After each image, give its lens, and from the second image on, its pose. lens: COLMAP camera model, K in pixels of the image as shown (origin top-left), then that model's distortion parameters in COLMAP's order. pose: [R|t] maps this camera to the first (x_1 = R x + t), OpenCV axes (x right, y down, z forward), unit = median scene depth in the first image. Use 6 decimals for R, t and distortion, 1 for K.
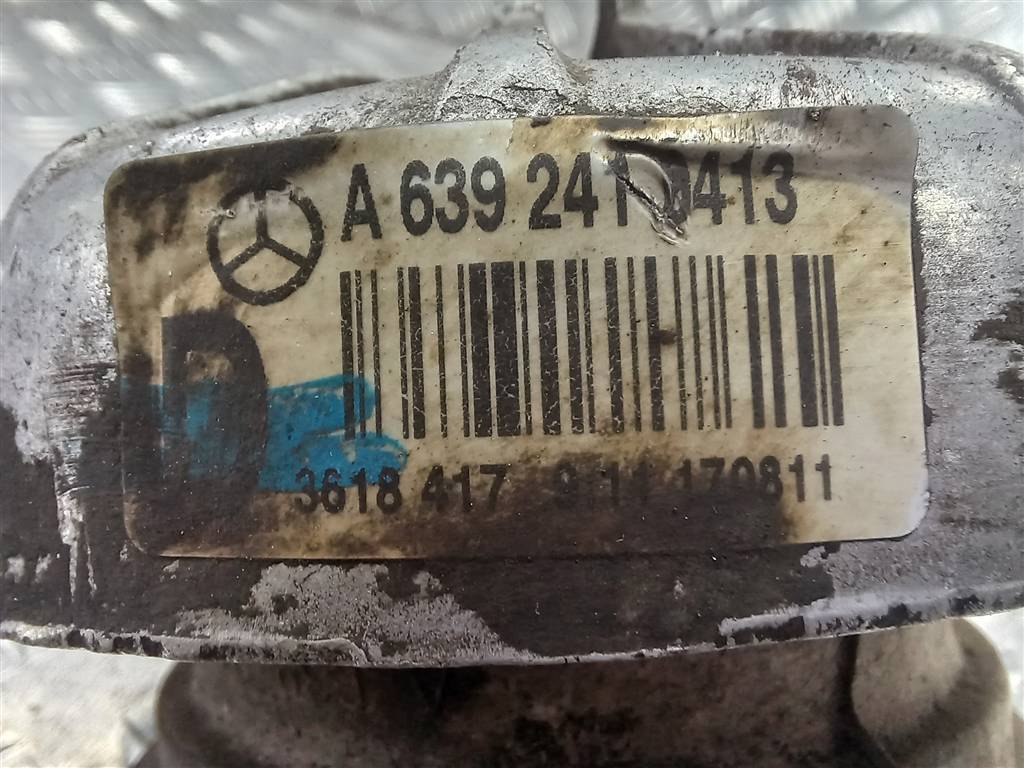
lens RADIAL K [[762.3, 0, 512.0], [0, 762.3, 384.0], [0, 0, 1]] dist [-0.010289, -0.000277]
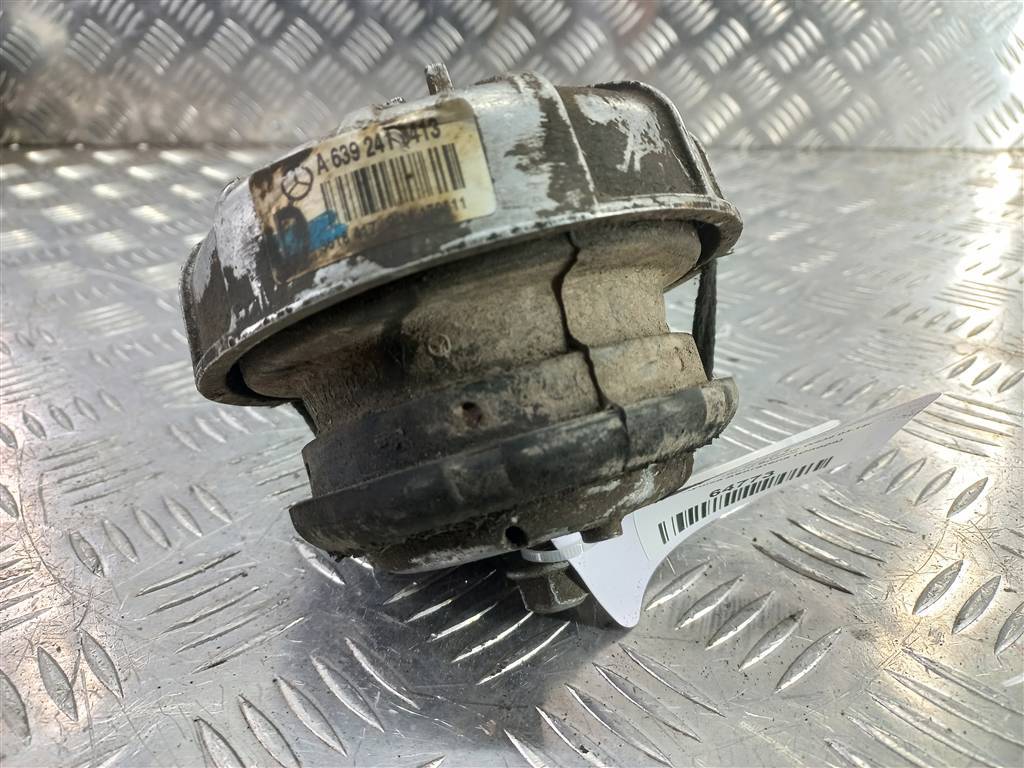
lens RADIAL K [[748.0, 0, 507.6], [0, 748.0, 379.6], [0, 0, 1]] dist [-0.003483, 0.002024]
pose [[0.970114, -0.232893, -0.068118, 0.644045], [0.226802, 0.970080, -0.086634, 1.234652], [0.086257, 0.068596, 0.993909, -2.302671]]
